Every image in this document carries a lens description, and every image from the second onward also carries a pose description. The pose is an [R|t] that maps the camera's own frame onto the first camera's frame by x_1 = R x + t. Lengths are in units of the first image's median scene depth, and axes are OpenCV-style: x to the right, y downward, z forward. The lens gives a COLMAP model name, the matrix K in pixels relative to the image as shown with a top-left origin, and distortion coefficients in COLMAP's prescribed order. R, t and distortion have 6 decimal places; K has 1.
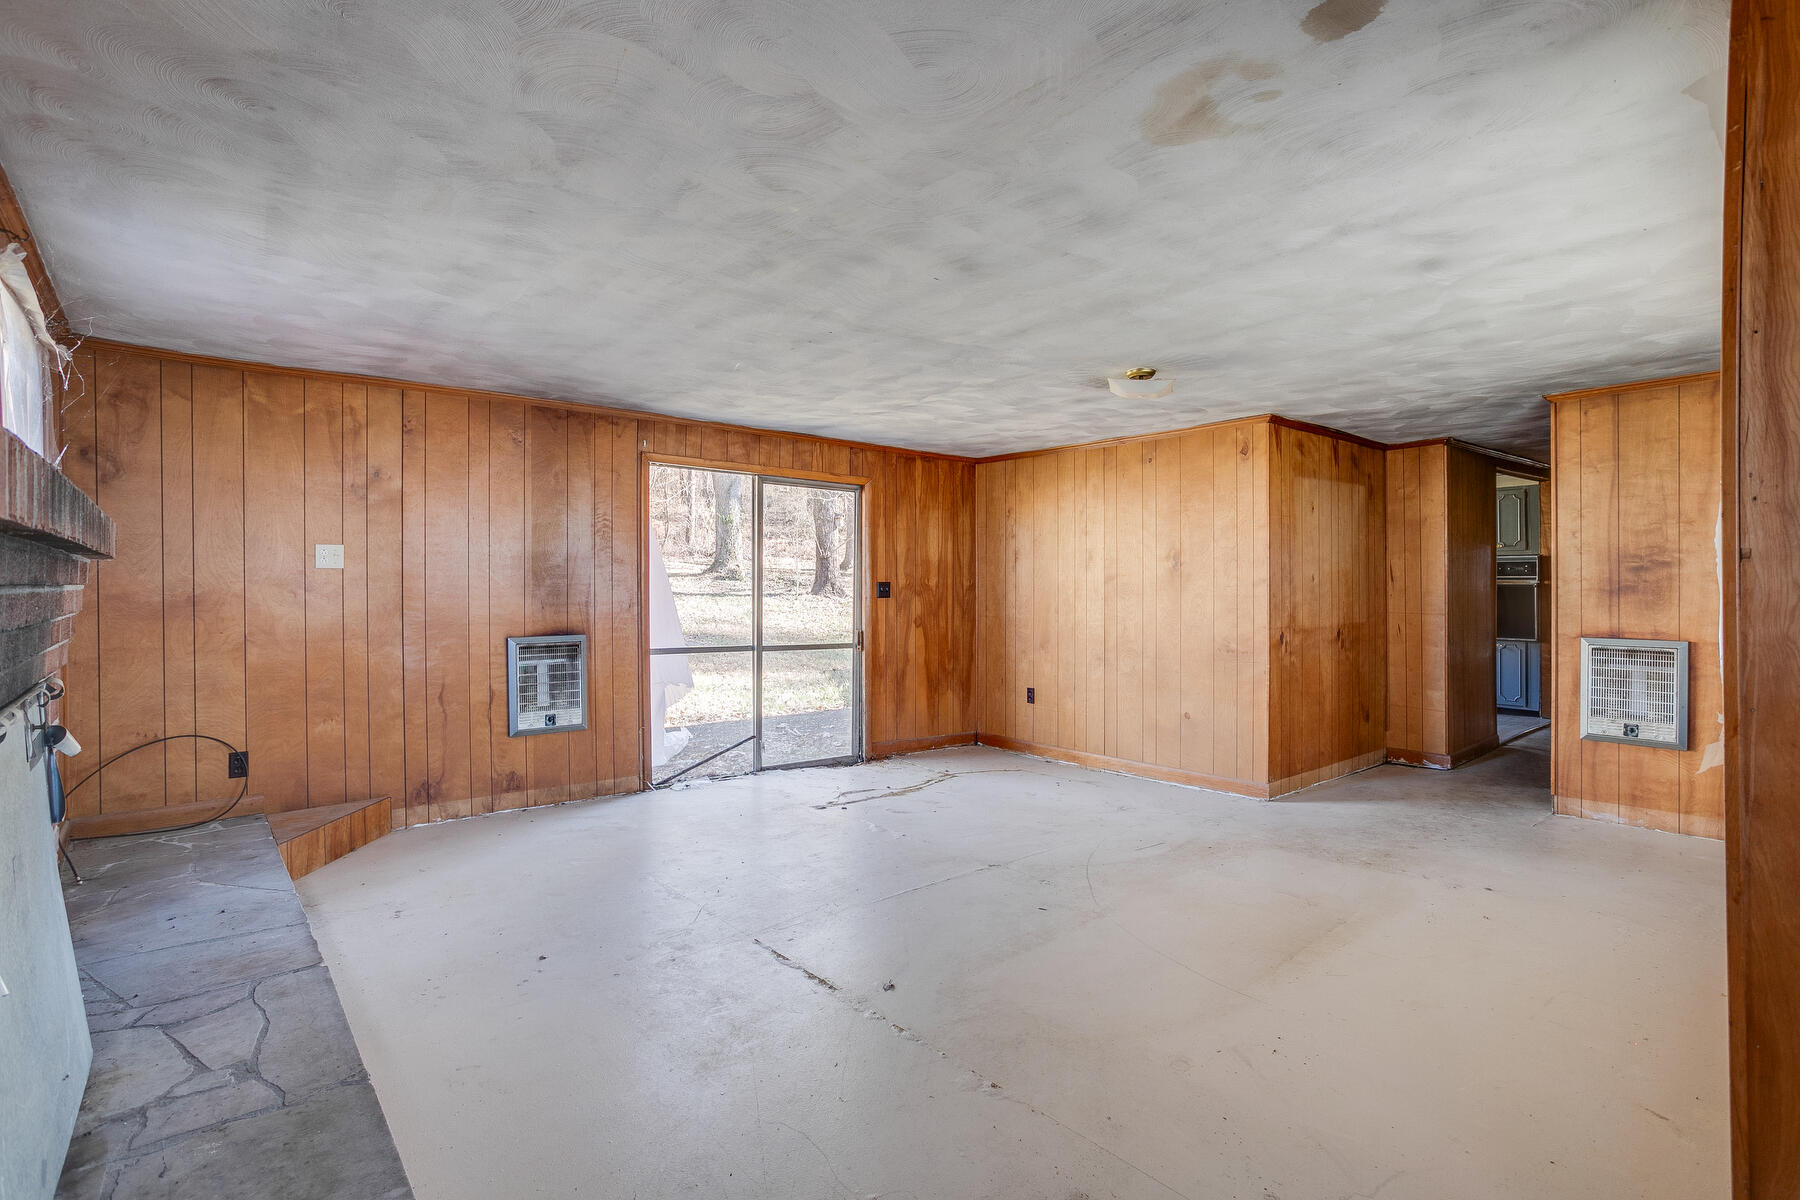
lens RADIAL K [[867.3, 0, 900.0], [0, 867.3, 600.0], [0, 0, 1]] dist [-0.059611, 0.020087]
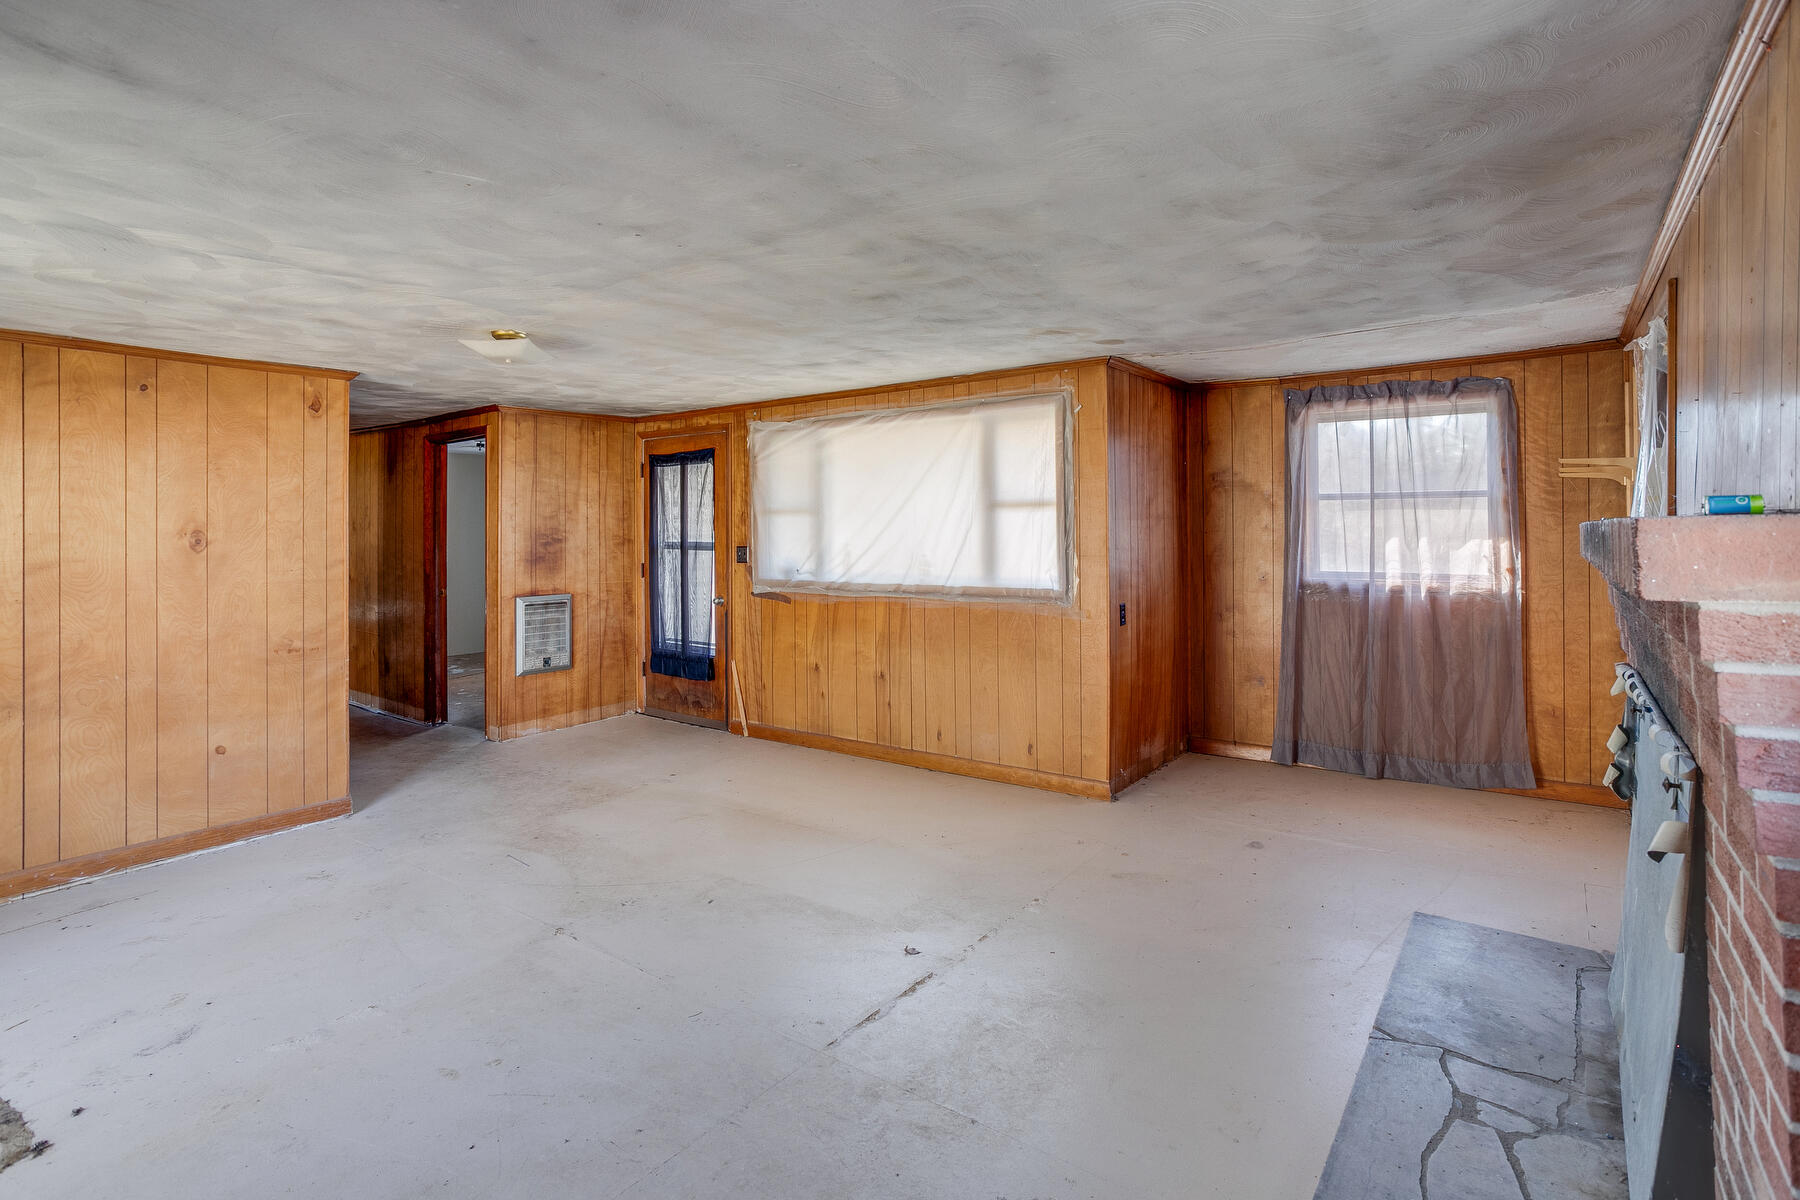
lens RADIAL K [[894.6, 0, 900.7], [0, 894.6, 537.5], [0, 0, 1]] dist [-0.014423, 0.001219]
pose [[-0.243163, -0.008698, 0.969946, -0.681569], [0.020437, 0.999692, 0.014088, -0.056647], [-0.969770, 0.023248, -0.242911, 0.787981]]
